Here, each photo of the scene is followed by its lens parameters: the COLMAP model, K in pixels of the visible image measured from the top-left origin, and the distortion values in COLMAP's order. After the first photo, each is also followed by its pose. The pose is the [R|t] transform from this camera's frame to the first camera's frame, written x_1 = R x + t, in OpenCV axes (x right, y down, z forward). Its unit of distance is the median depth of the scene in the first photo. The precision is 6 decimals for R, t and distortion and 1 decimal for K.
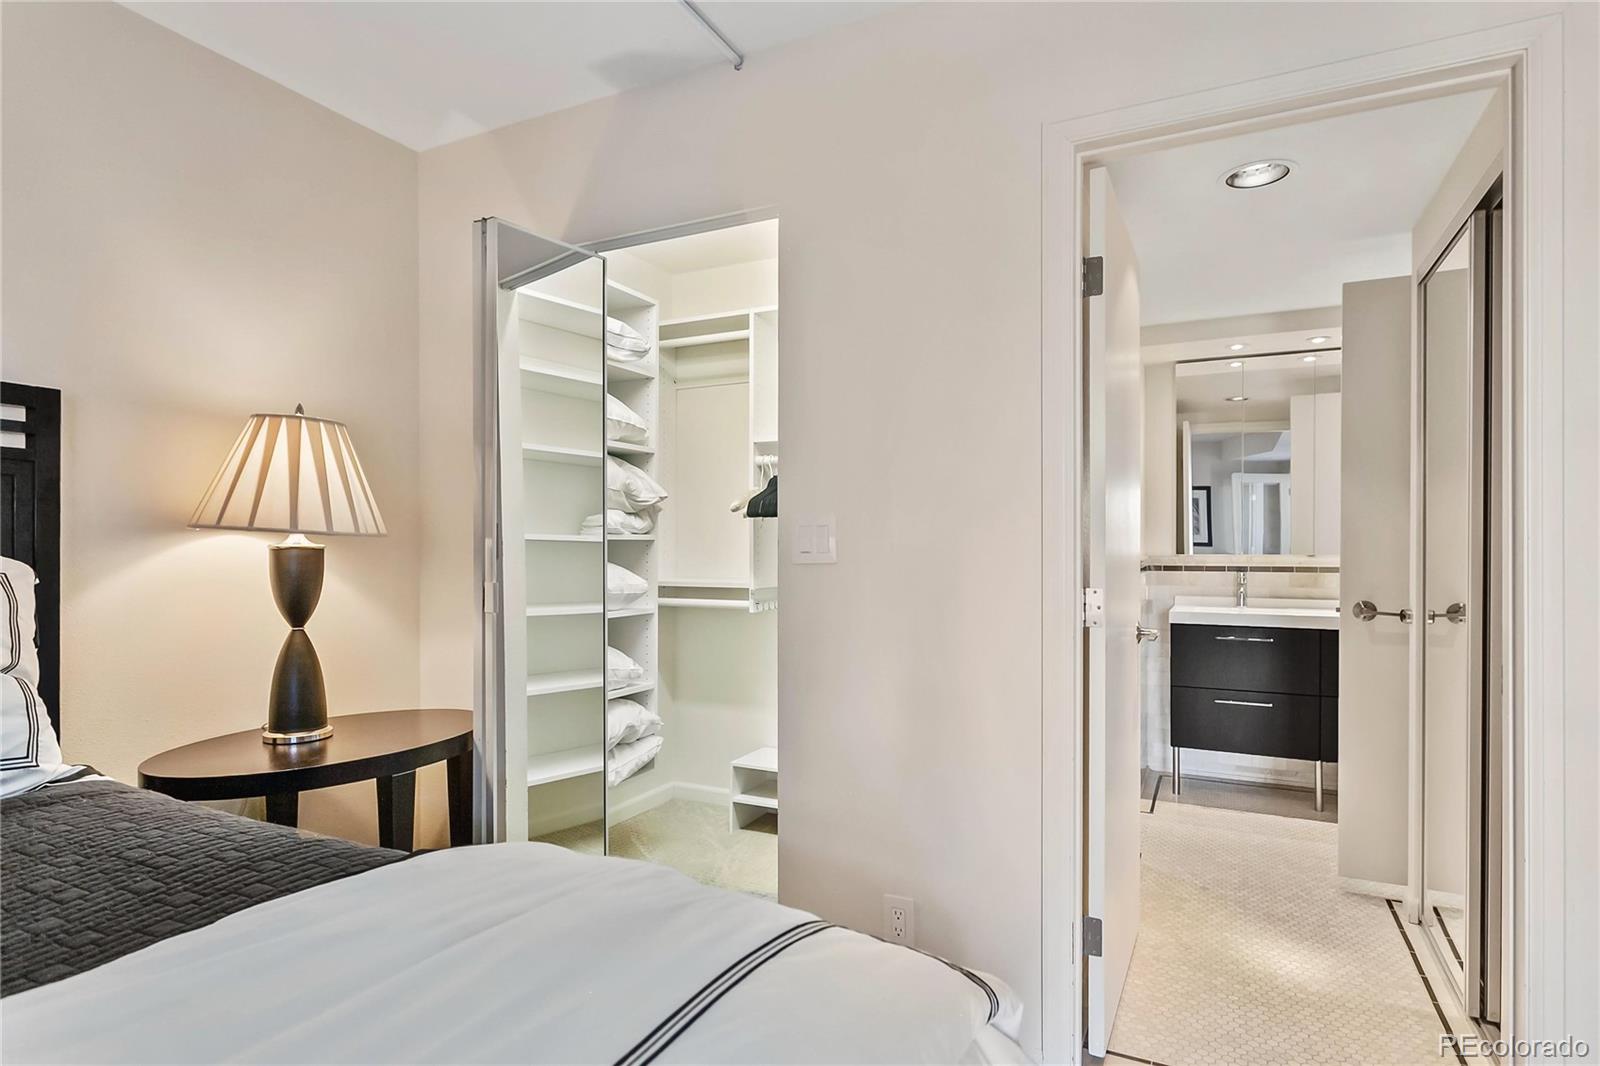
lens RADIAL K [[858.8, 0, 802.8], [0, 858.8, 539.9], [0, 0, 1]] dist [-0.000968, -0.000047]
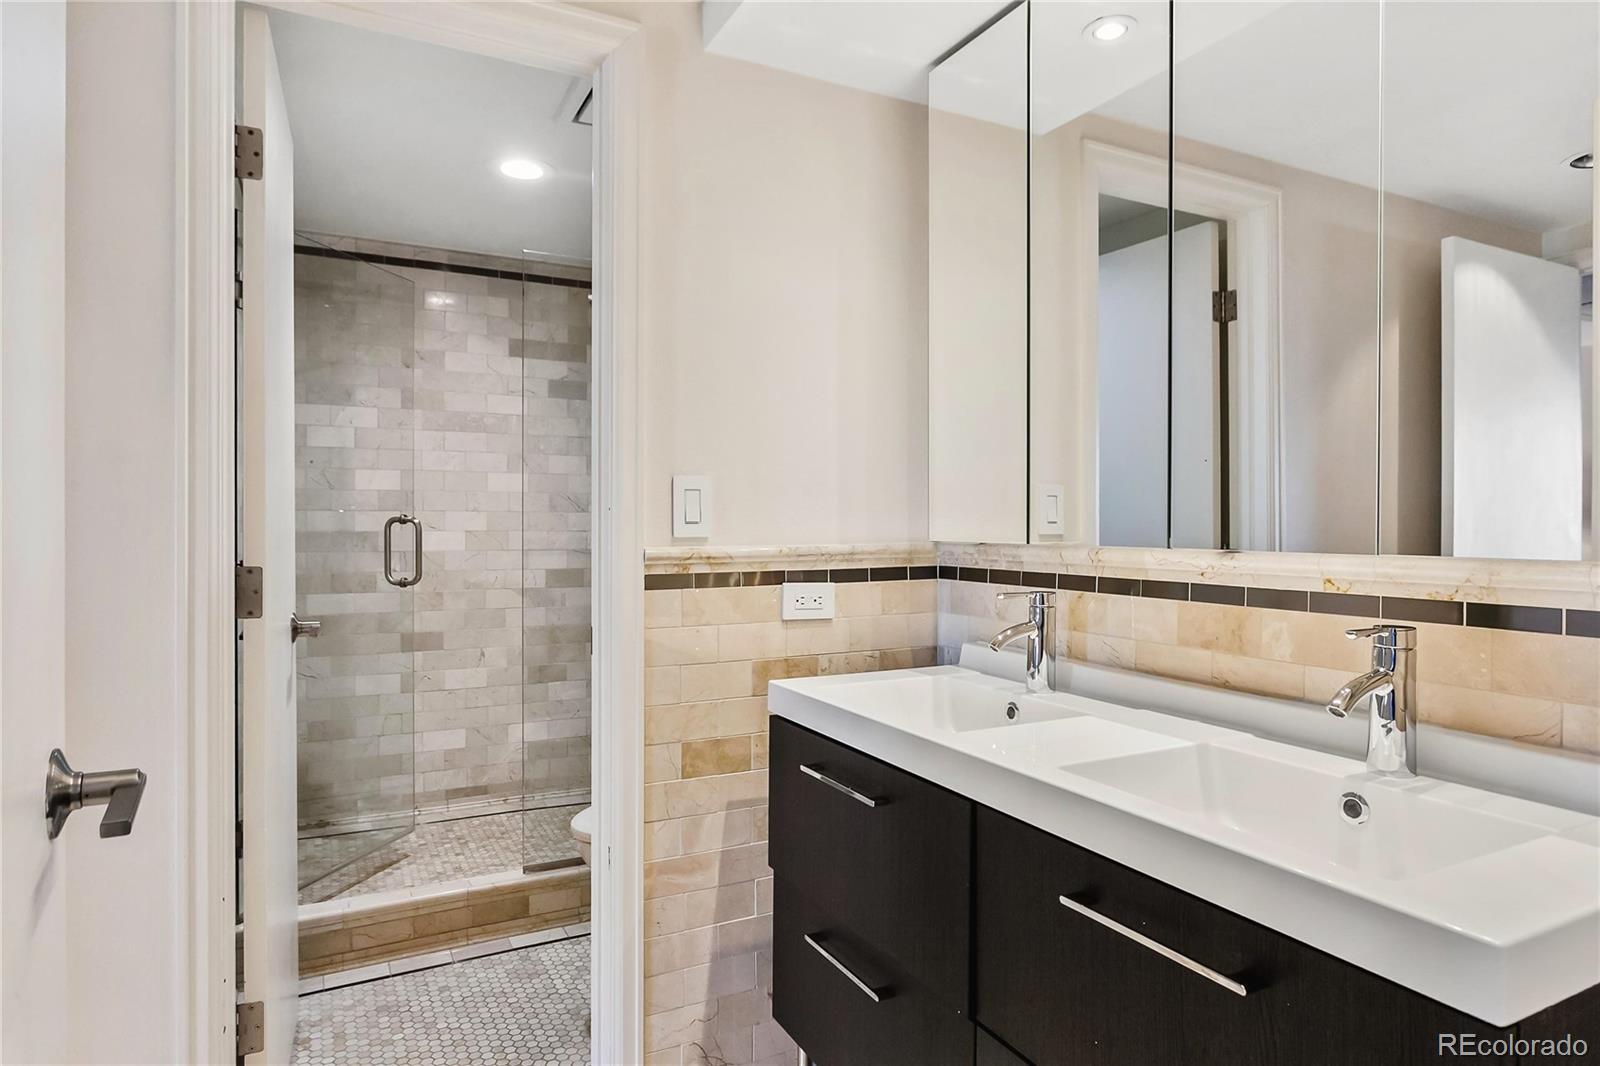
lens RADIAL K [[922.3, 0, 800.0], [0, 922.3, 533.0], [0, 0, 1]] dist [0.045306, -0.000174]
pose [[0.808618, 0.011095, -0.588230, 0.632633], [-0.002435, 0.999877, 0.015512, 0.006066], [0.588330, -0.011111, 0.808545, 0.596231]]
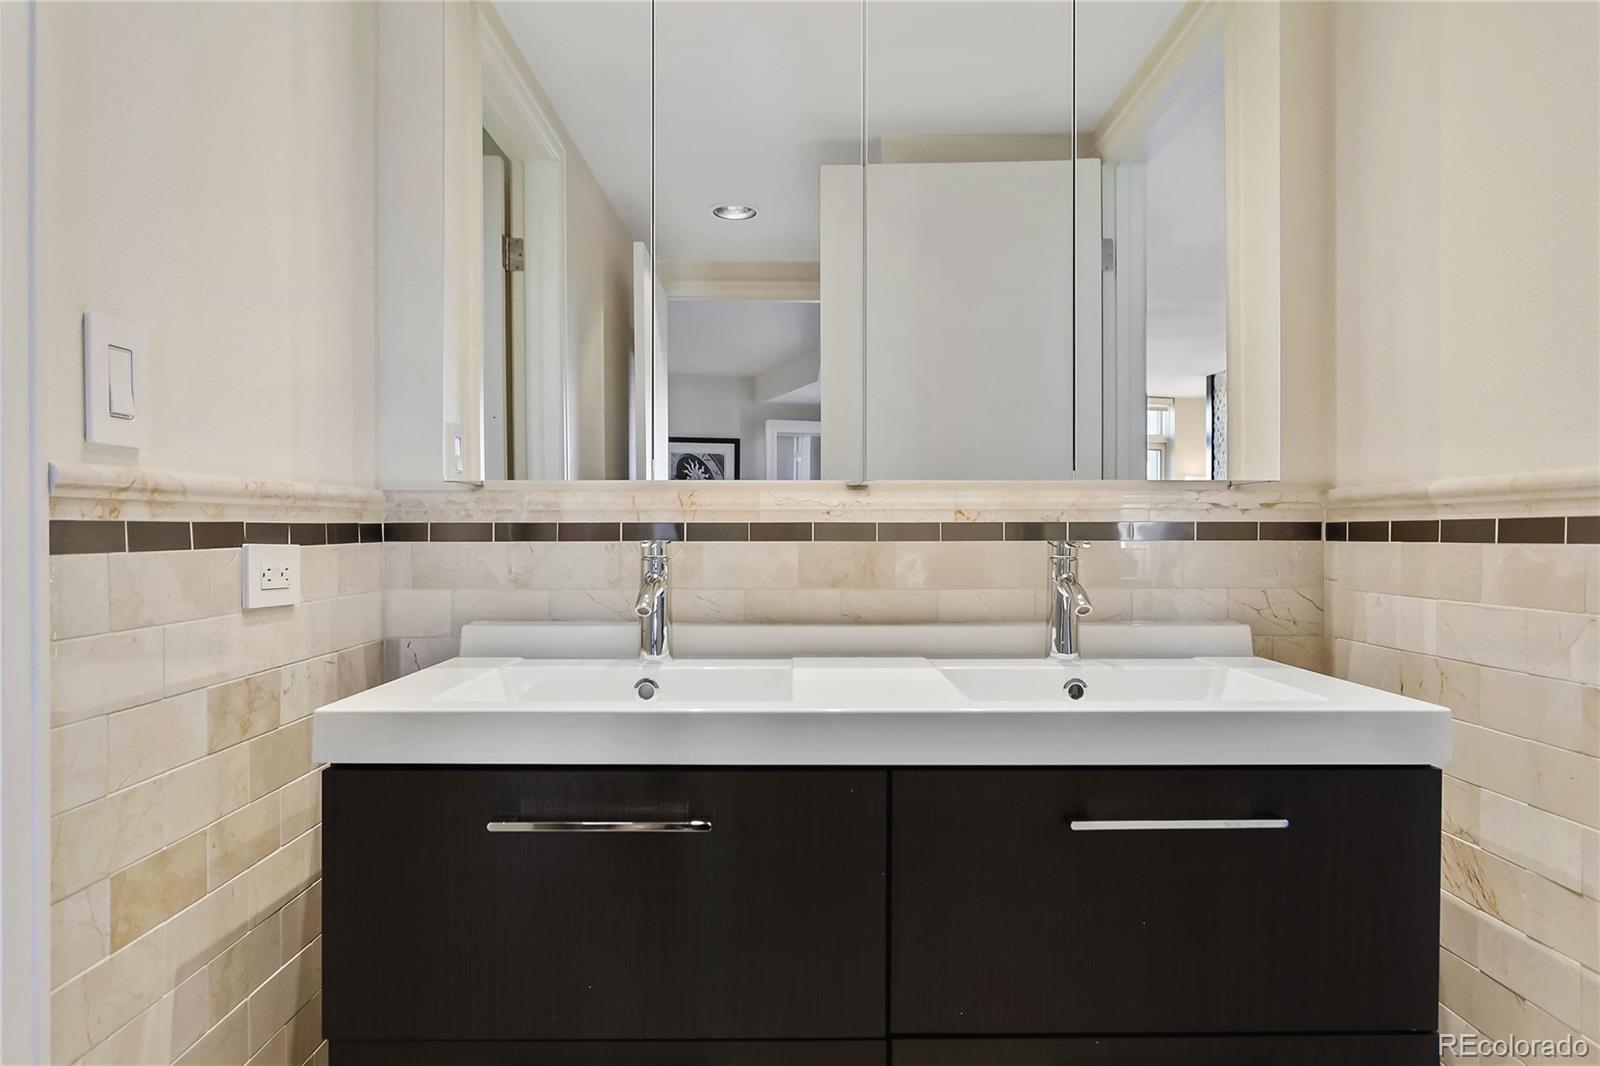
lens RADIAL K [[976.4, 0, 800.0], [0, 976.4, 533.0], [0, 0, 1]] dist [-0.000231, -0.001462]
pose [[0.890146, 0.002629, 0.455667, 0.384379], [-0.005714, 0.999969, 0.005392, 0.031313], [-0.455639, -0.007403, 0.890134, 0.648044]]
